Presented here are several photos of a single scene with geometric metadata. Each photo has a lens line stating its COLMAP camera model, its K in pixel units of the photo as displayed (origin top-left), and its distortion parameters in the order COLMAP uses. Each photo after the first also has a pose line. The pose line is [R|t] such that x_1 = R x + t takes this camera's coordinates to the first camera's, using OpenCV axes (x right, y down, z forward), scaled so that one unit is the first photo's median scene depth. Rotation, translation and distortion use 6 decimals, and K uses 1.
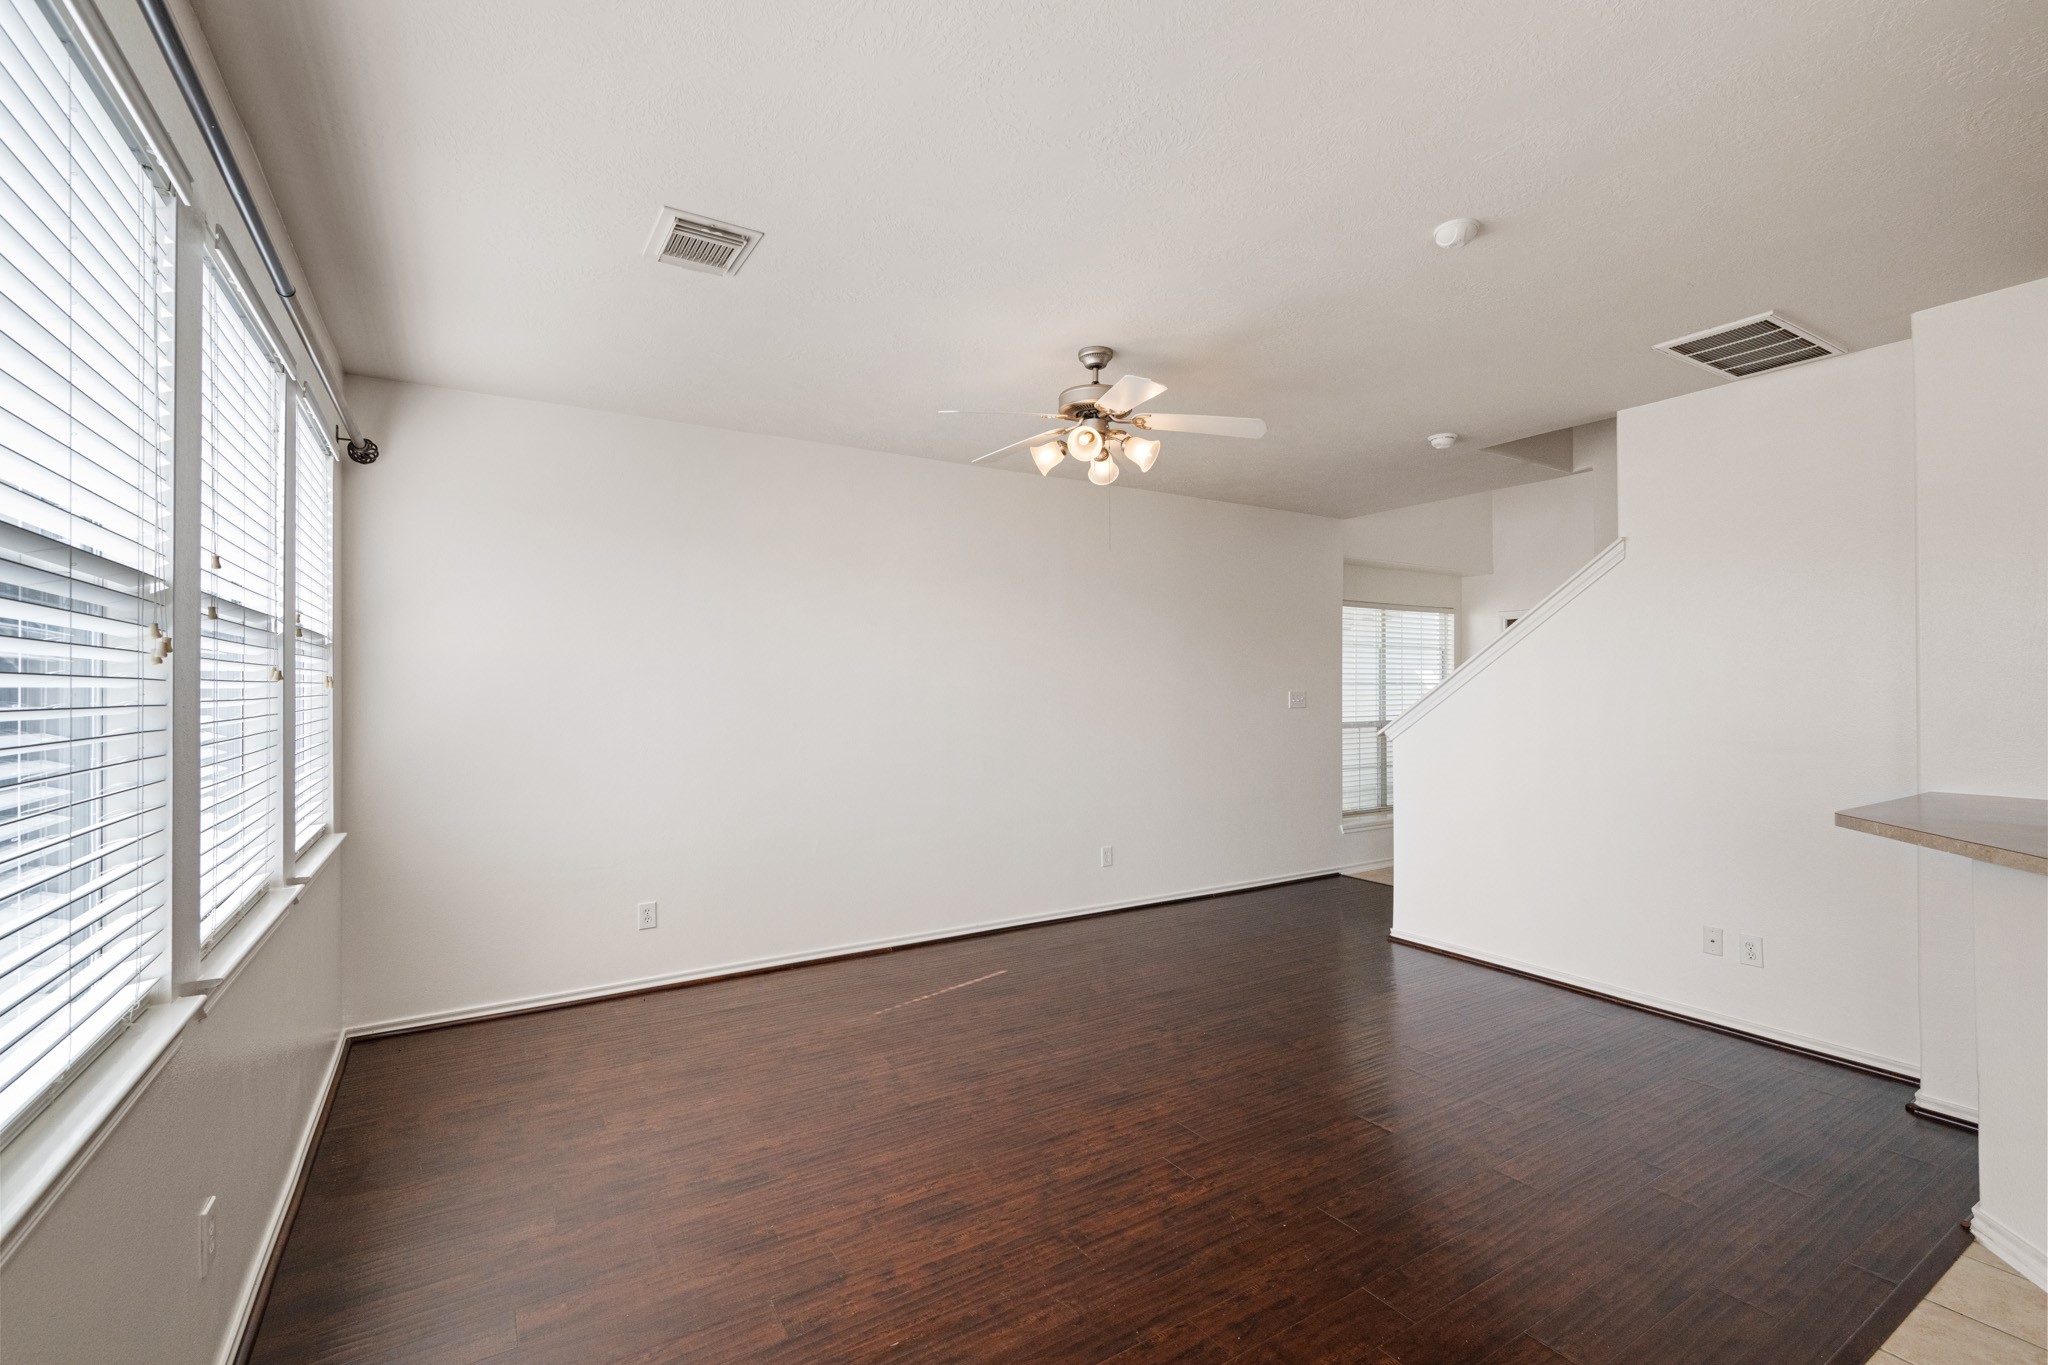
lens RADIAL K [[894.5, 0, 1024.0], [0, 894.5, 682.5], [0, 0, 1]] dist [0.003790, -0.000252]
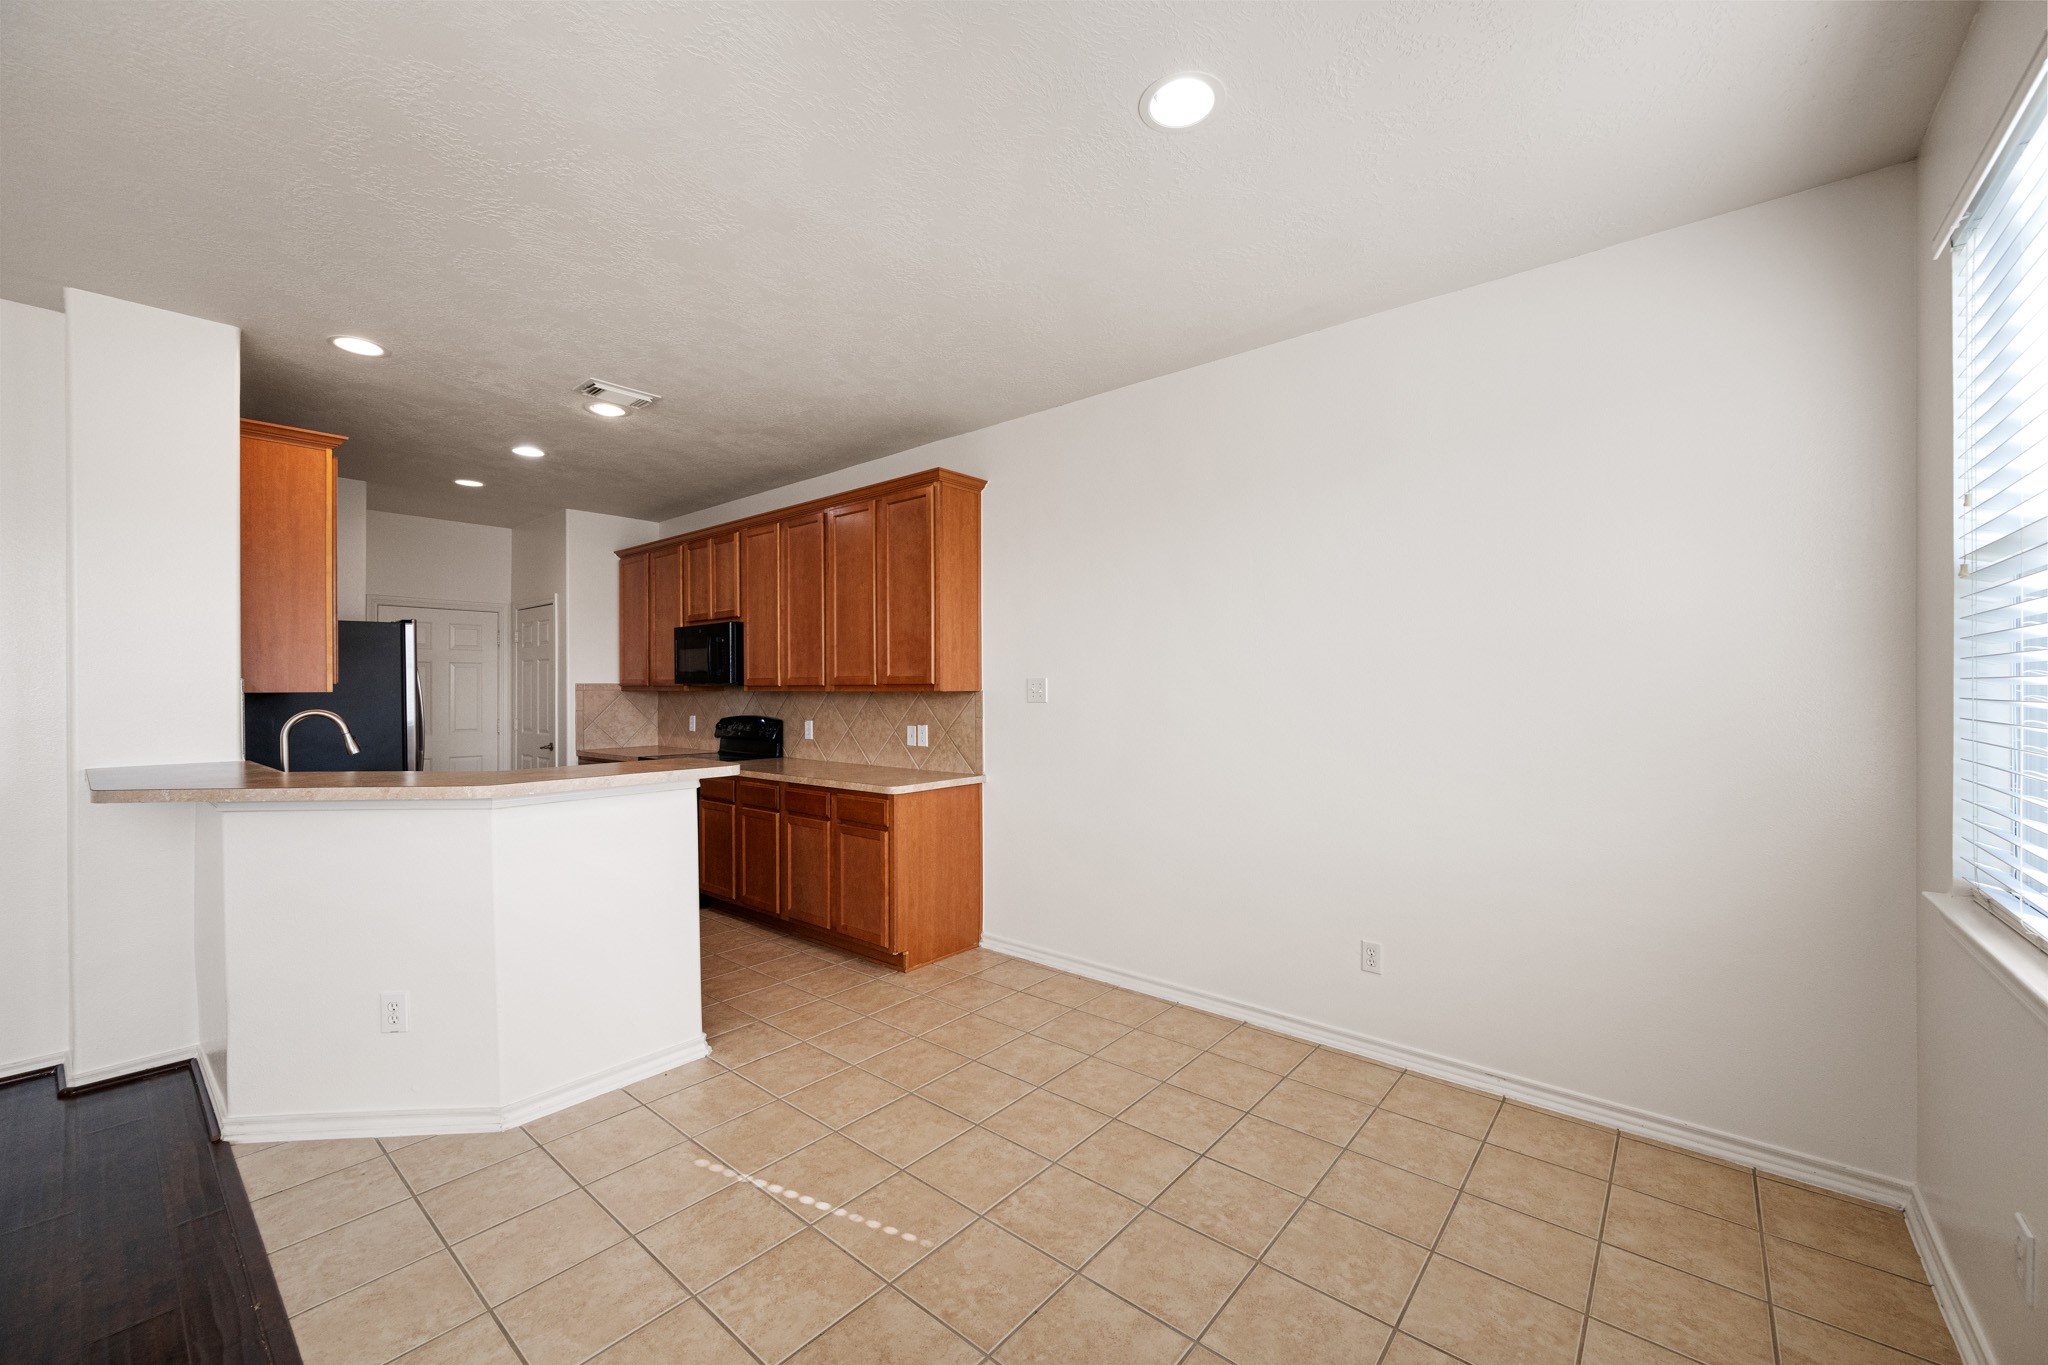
lens RADIAL K [[800.1, 0, 1025.6], [0, 800.1, 685.7], [0, 0, 1]] dist [-0.000286, 0.000128]
pose [[-0.309131, 0.005481, 0.951004, -0.174951], [-0.000371, 0.999983, -0.005884, 0.031061], [-0.951019, -0.002172, -0.309124, 0.268665]]
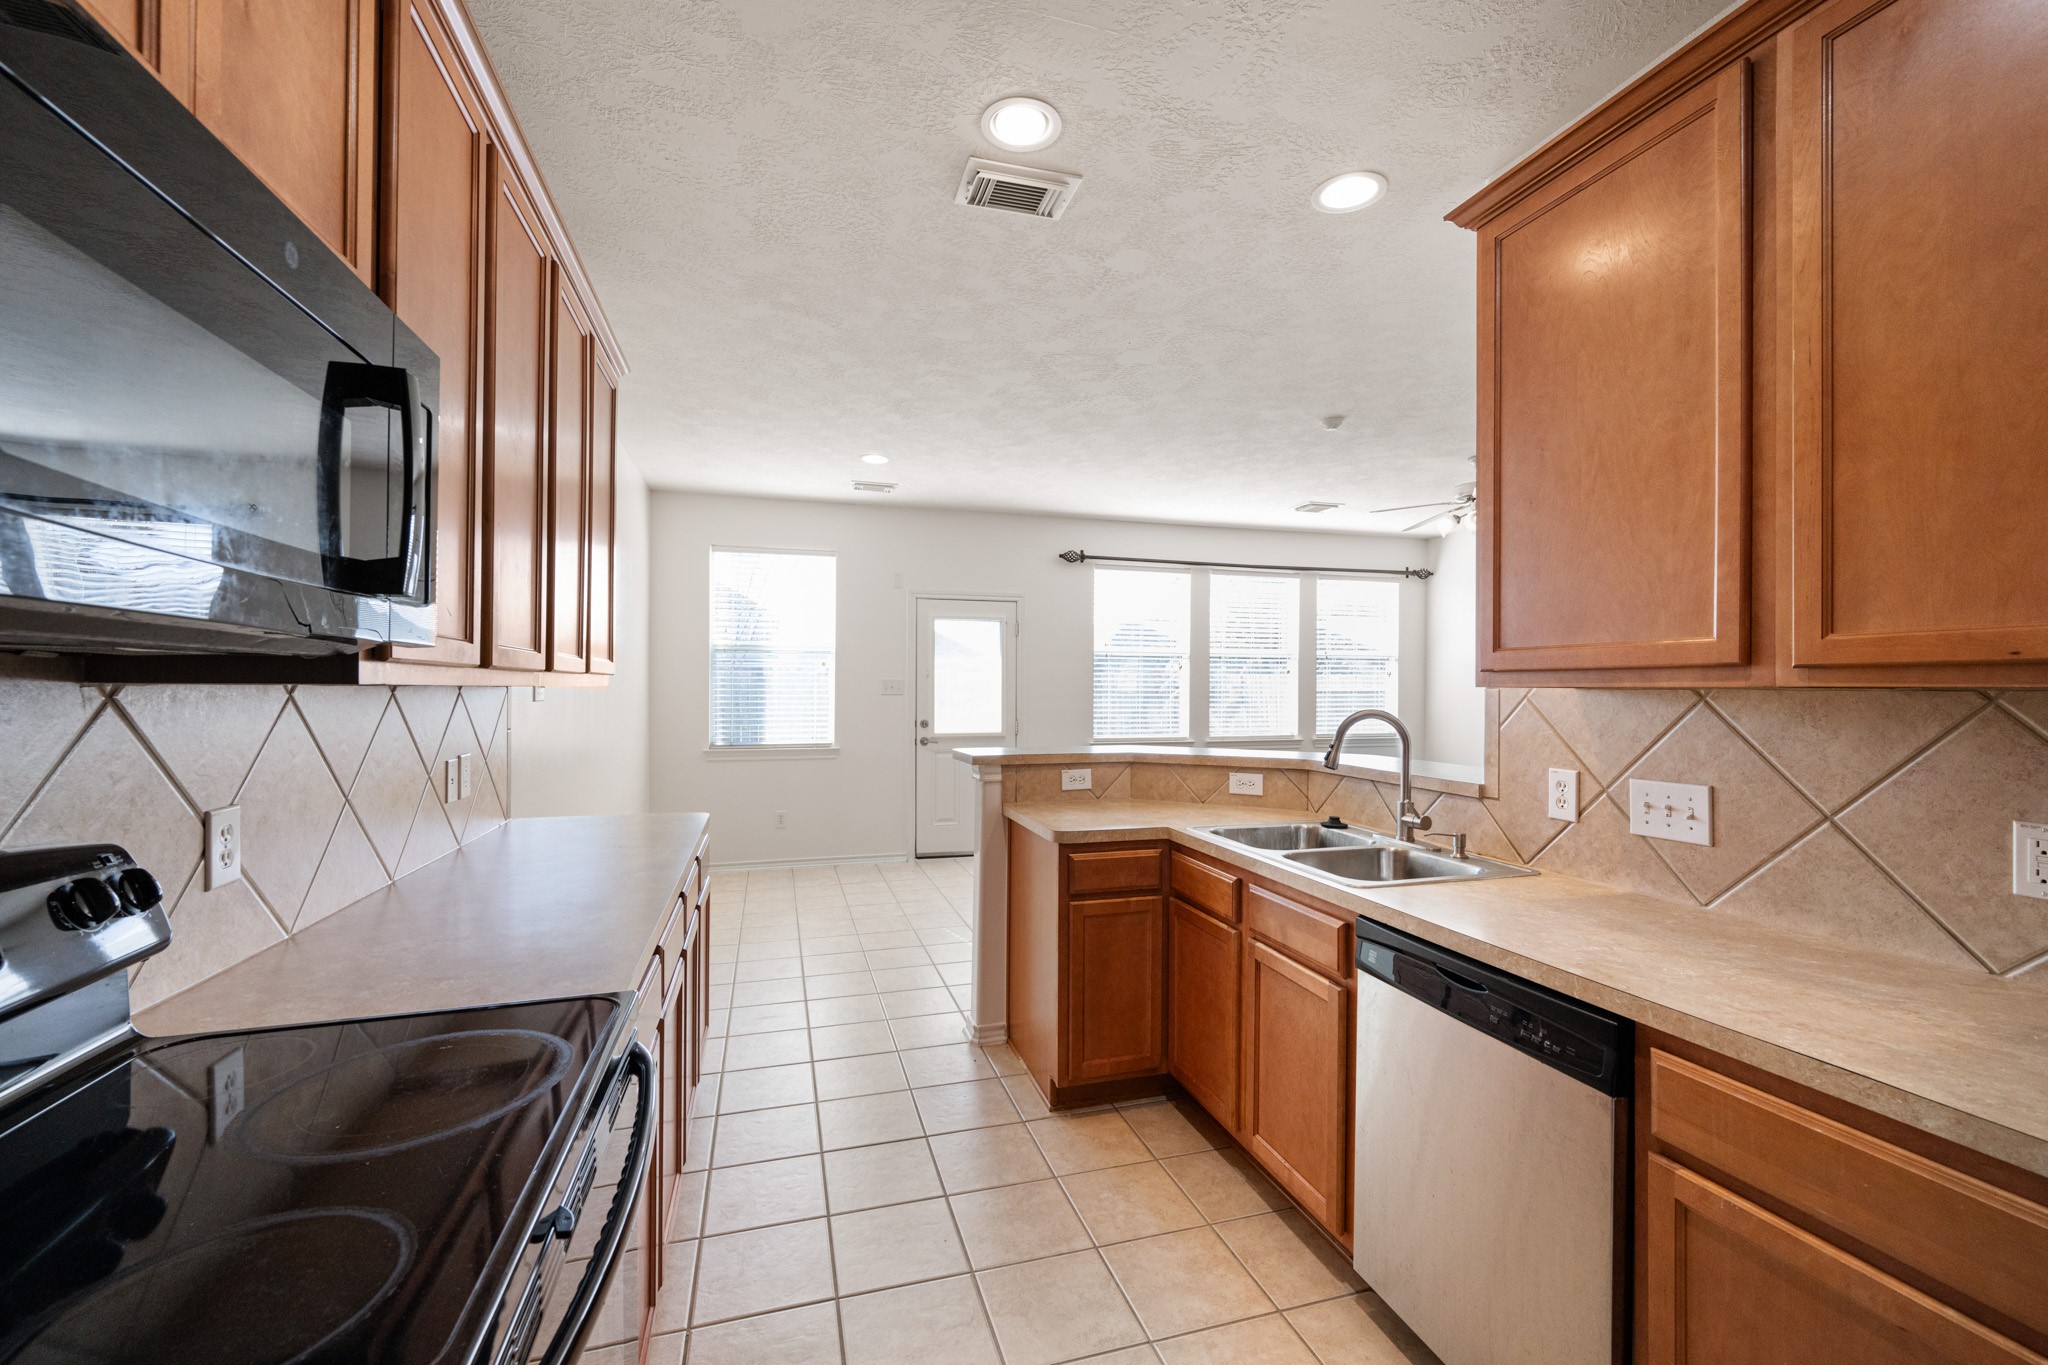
lens RADIAL K [[843.4, 0, 1024.0], [0, 843.4, 682.5], [0, 0, 1]] dist [-0.000261, -0.000319]
pose [[-0.263559, -0.004015, -0.964635, 1.911597], [0.000548, 0.999991, -0.004312, 0.032911], [0.964643, -0.001665, -0.263554, 0.693029]]
